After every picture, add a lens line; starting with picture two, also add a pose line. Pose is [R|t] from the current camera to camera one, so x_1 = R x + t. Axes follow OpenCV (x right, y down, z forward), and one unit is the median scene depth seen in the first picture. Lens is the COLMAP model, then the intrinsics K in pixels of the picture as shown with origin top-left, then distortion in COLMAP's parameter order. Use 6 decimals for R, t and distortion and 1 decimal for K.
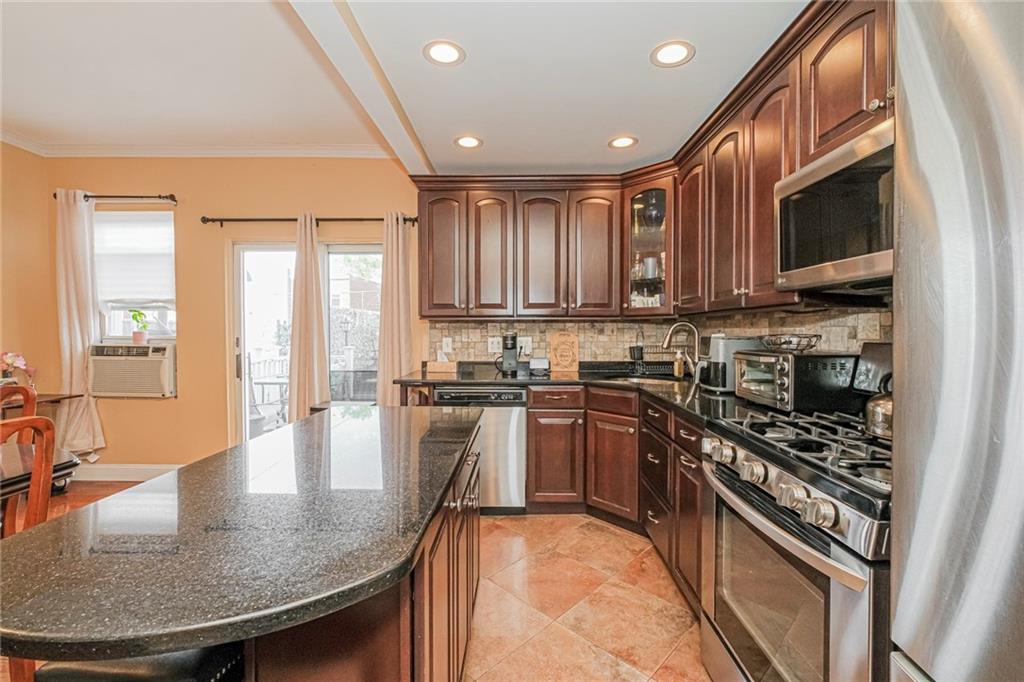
lens RADIAL K [[426.5, 0, 516.2], [0, 426.5, 337.7], [0, 0, 1]] dist [-0.000577, -0.000597]
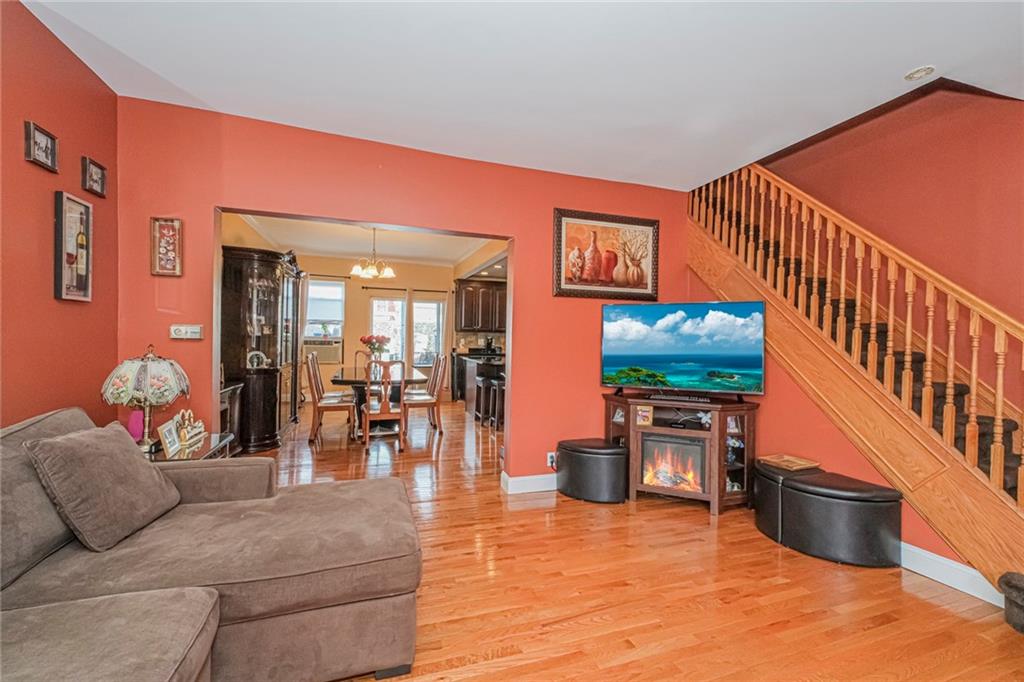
lens RADIAL K [[426.5, 0, 504.9], [0, 426.5, 338.7], [0, 0, 1]] dist [-0.000577, -0.000597]
pose [[0.948724, 0.013257, 0.315828, -0.732498], [-0.012800, 0.999912, -0.003521, 0.006020], [-0.315847, -0.000702, 0.948810, -1.500240]]
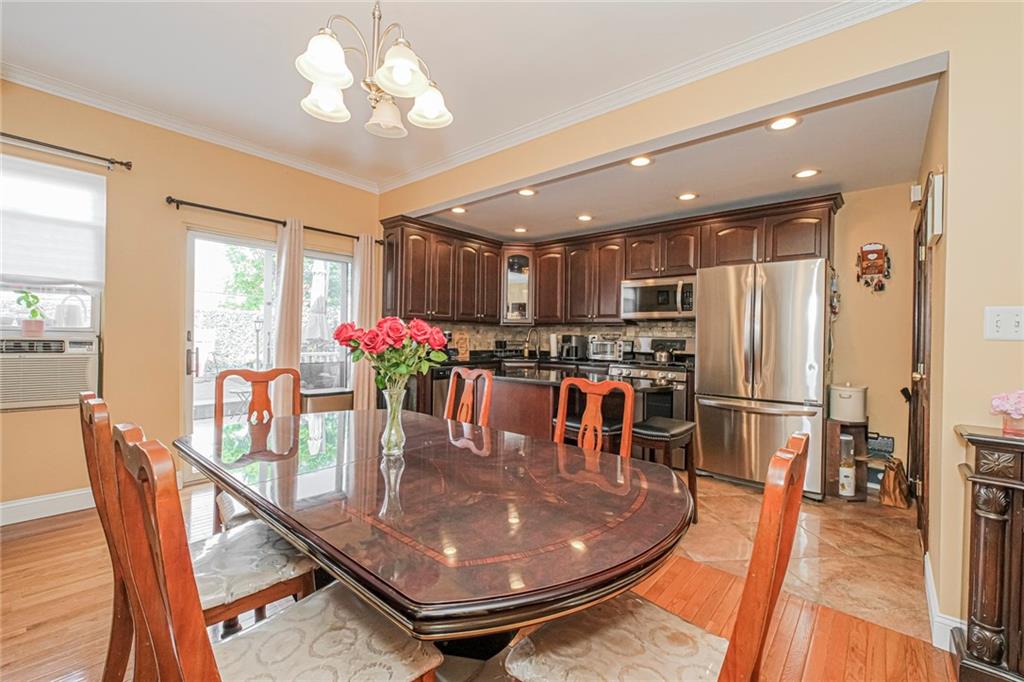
lens RADIAL K [[426.5, 0, 507.8], [0, 426.5, 336.5], [0, 0, 1]] dist [-0.000577, -0.000597]
pose [[0.647680, 0.011599, 0.761824, -0.959424], [-0.001606, 0.999903, -0.013859, 0.025177], [-0.761910, 0.007753, 0.647636, -0.129621]]
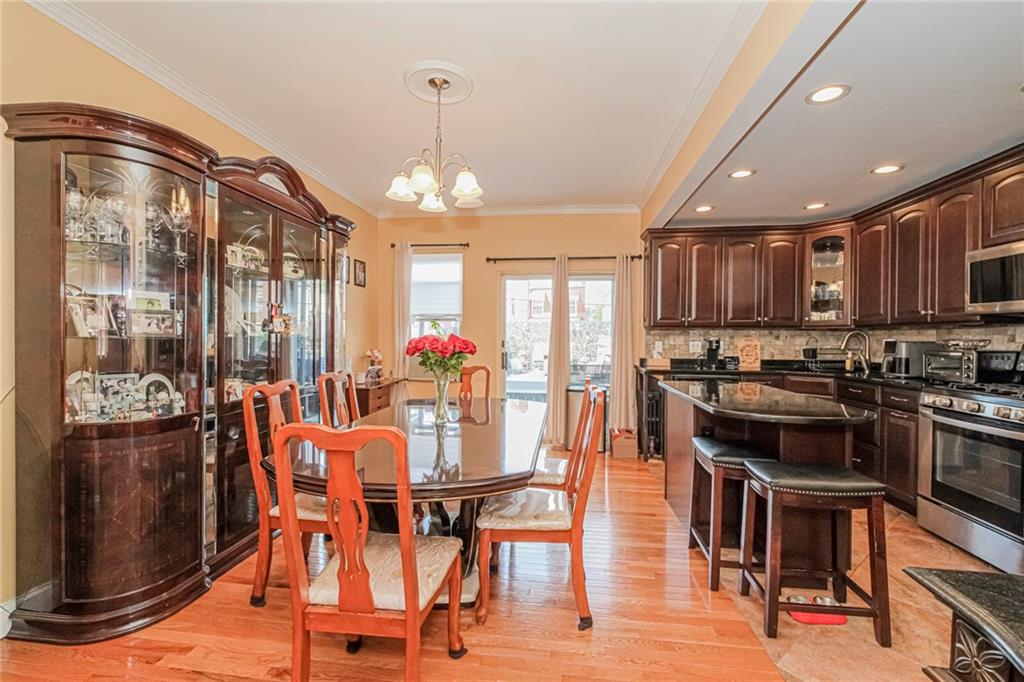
lens RADIAL K [[426.5, 0, 513.4], [0, 426.5, 342.3], [0, 0, 1]] dist [-0.000577, -0.000597]
pose [[0.993385, 0.006888, -0.114627, -0.478553], [-0.007499, 0.999960, -0.004898, 0.013422], [0.114588, 0.005725, 0.993397, -0.439243]]
